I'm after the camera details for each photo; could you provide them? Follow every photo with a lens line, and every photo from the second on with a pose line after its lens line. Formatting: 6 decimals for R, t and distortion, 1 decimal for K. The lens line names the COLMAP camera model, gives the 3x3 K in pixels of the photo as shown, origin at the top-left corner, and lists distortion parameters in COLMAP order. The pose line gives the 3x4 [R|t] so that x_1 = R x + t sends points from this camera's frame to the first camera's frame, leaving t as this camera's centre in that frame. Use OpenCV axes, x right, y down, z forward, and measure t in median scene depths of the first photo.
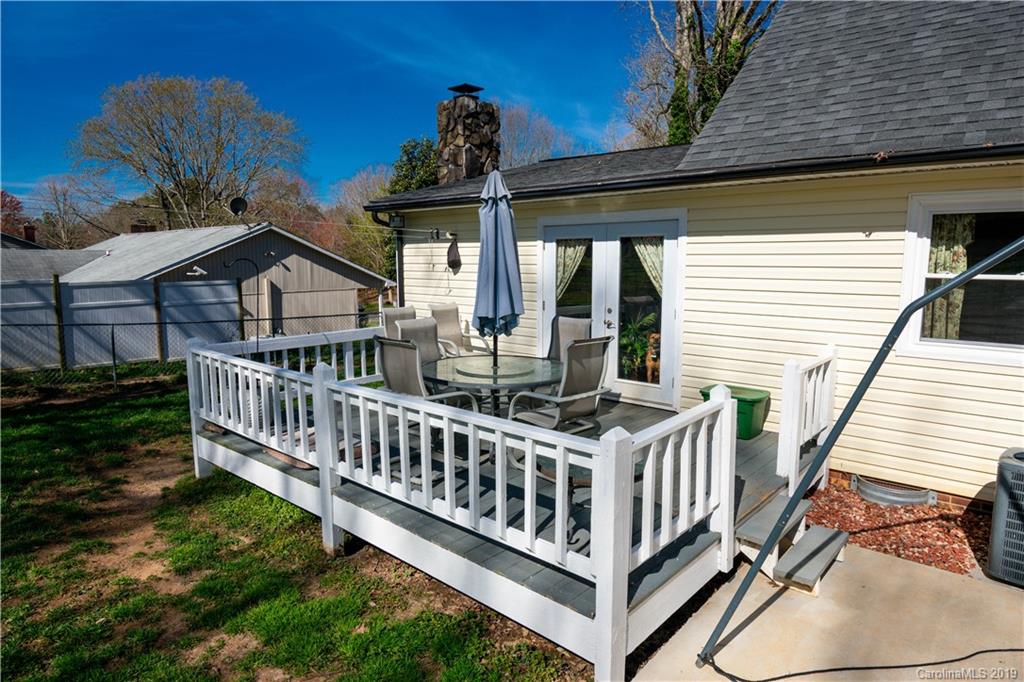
lens RADIAL K [[627.2, 0, 502.5], [0, 627.2, 341.2], [0, 0, 1]] dist [0.004135, -0.001503]
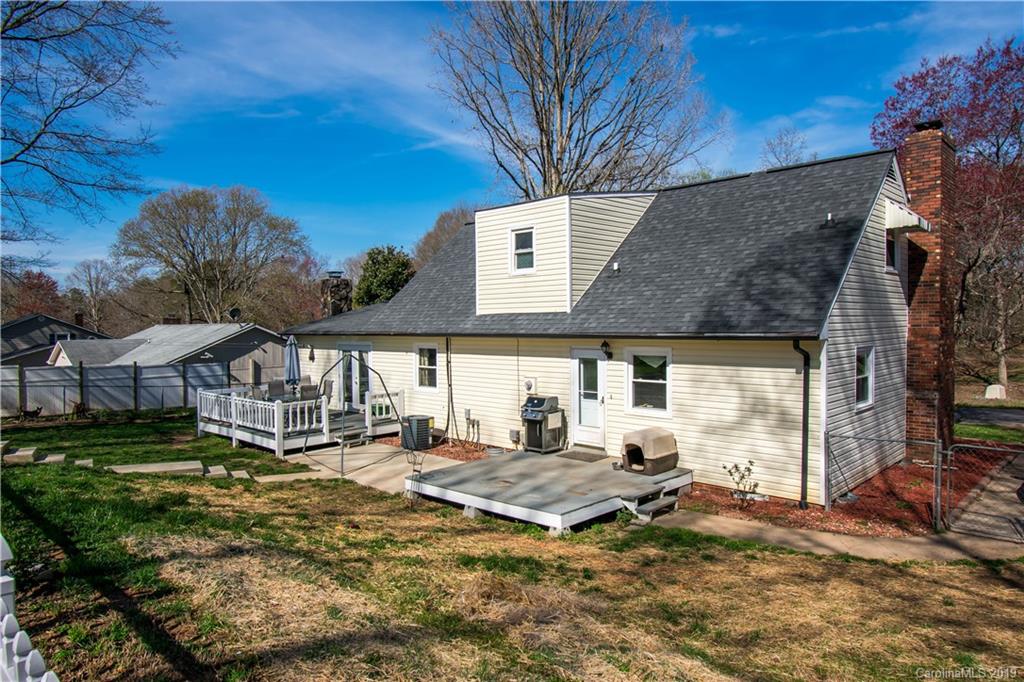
lens RADIAL K [[640.5, 0, 491.2], [0, 640.5, 342.1], [0, 0, 1]] dist [0.025950, 0.000577]
pose [[0.999020, -0.008496, -0.043443, 0.699813], [0.003824, 0.994302, -0.106529, 0.076038], [0.044101, 0.106258, 0.993360, -1.367786]]
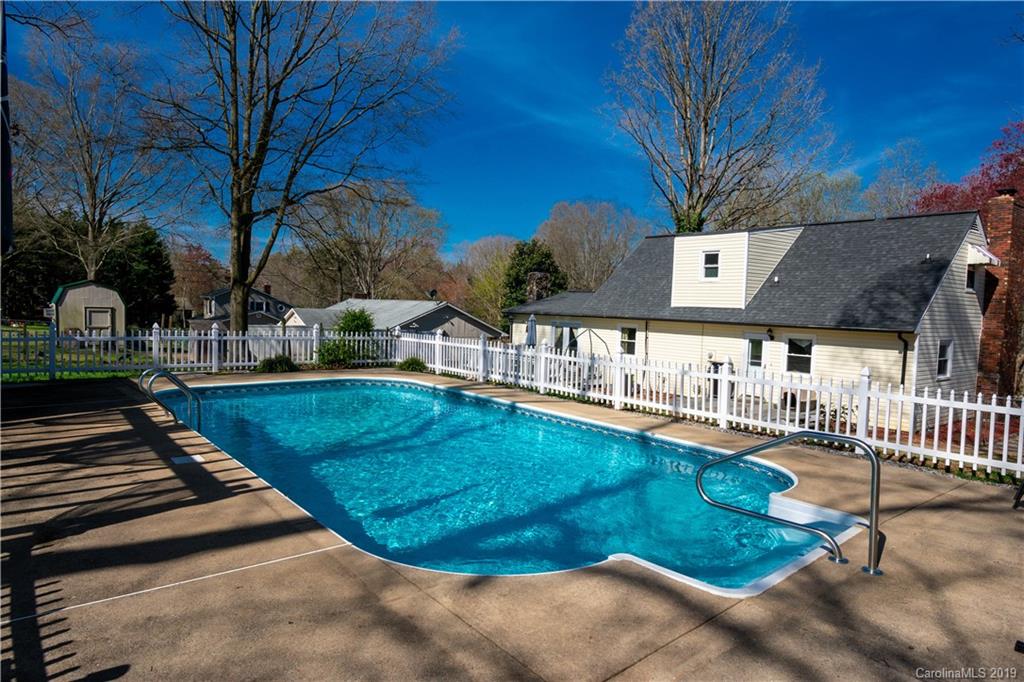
lens RADIAL K [[627.2, 0, 502.5], [0, 627.2, 341.2], [0, 0, 1]] dist [0.004135, -0.001503]
pose [[0.984721, 0.044878, -0.168256, 0.344266], [-0.058302, 0.995424, -0.075714, 0.185920], [0.164088, 0.084367, 0.982831, -2.230805]]
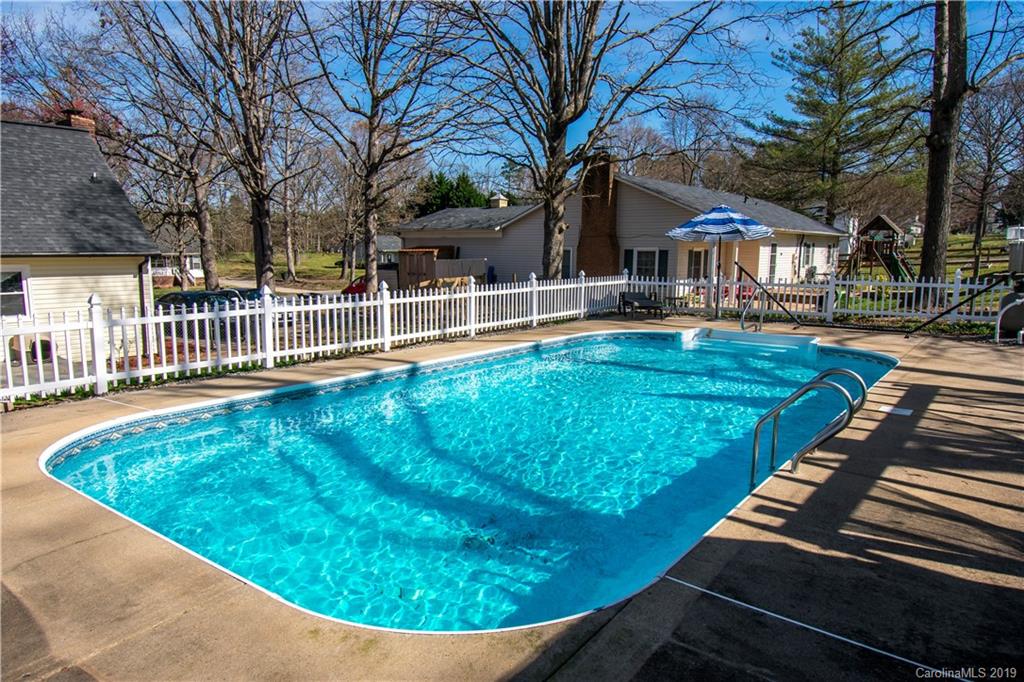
lens RADIAL K [[627.2, 0, 502.5], [0, 627.2, 341.2], [0, 0, 1]] dist [0.004135, -0.001503]
pose [[-0.022307, -0.147500, 0.988811, -0.701202], [0.131820, 0.979988, 0.149157, 0.062410], [-0.991023, 0.133672, -0.002417, -1.239825]]
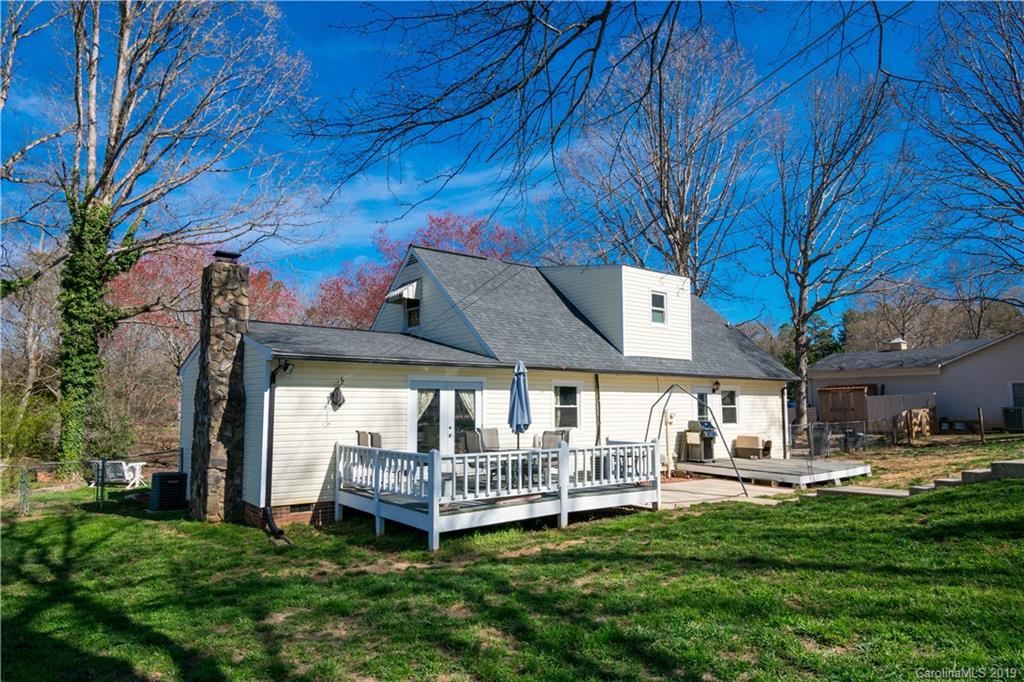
lens RADIAL K [[627.2, 0, 502.5], [0, 627.2, 341.2], [0, 0, 1]] dist [0.004135, -0.001503]
pose [[0.191303, 0.105969, 0.975794, -1.347662], [0.135360, 0.981808, -0.133159, -0.025440], [-0.972153, 0.157557, 0.173479, 0.392919]]
